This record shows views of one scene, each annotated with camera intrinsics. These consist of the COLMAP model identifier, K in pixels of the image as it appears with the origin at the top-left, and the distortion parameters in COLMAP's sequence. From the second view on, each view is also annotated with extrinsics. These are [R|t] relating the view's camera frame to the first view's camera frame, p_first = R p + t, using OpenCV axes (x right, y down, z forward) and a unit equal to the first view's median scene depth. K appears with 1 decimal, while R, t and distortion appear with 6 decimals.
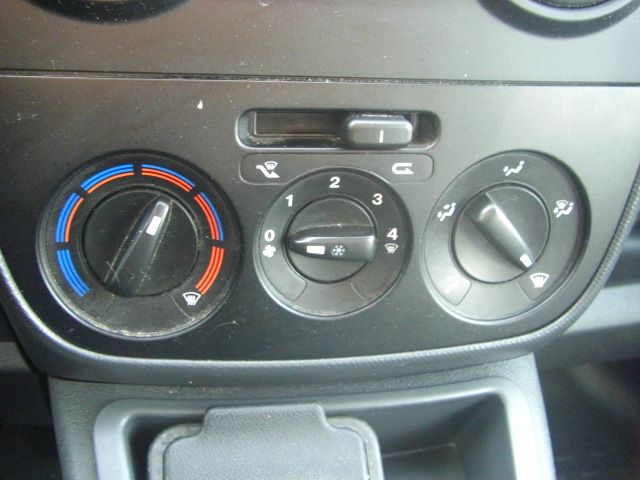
lens RADIAL K [[724.2, 0, 311.1], [0, 724.2, 239.1], [0, 0, 1]] dist [-0.198157, 0.194863]
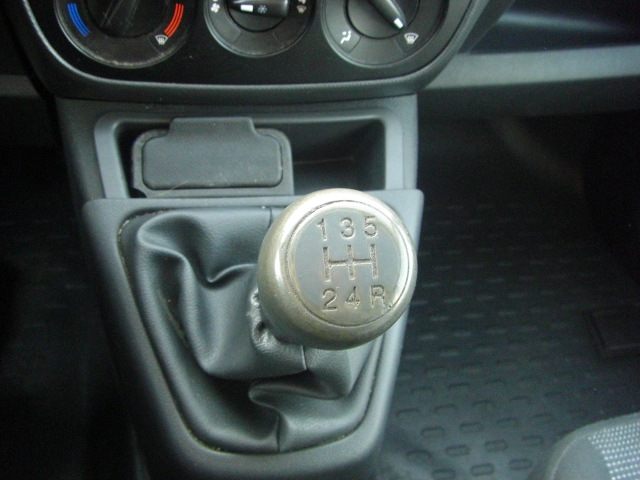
lens RADIAL K [[724.2, 0, 311.1], [0, 724.2, 239.1], [0, 0, 1]] dist [-0.198157, 0.194863]
pose [[0.998742, 0.035641, 0.035260, 0.097639], [-0.045022, 0.947025, 0.317988, -0.004416], [-0.022059, -0.319176, 0.947439, -0.480482]]
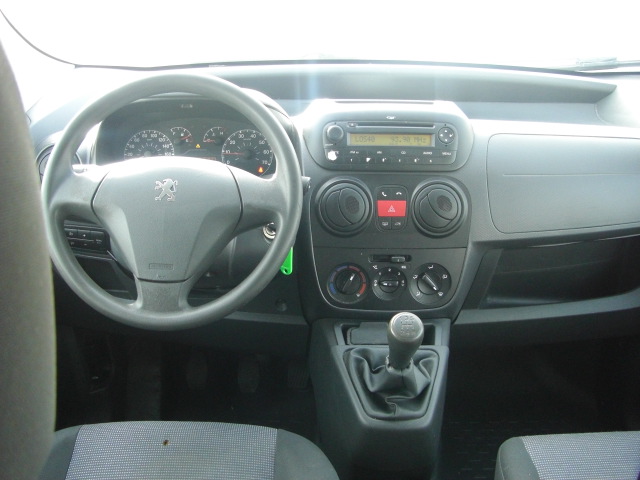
lens RADIAL K [[724.2, 0, 311.1], [0, 724.2, 239.1], [0, 0, 1]] dist [-0.198157, 0.194863]
pose [[0.984190, 0.001933, -0.177107, 0.346230], [-0.028605, 0.988548, -0.148168, 0.414224], [0.174792, 0.150891, 0.972975, -3.526387]]
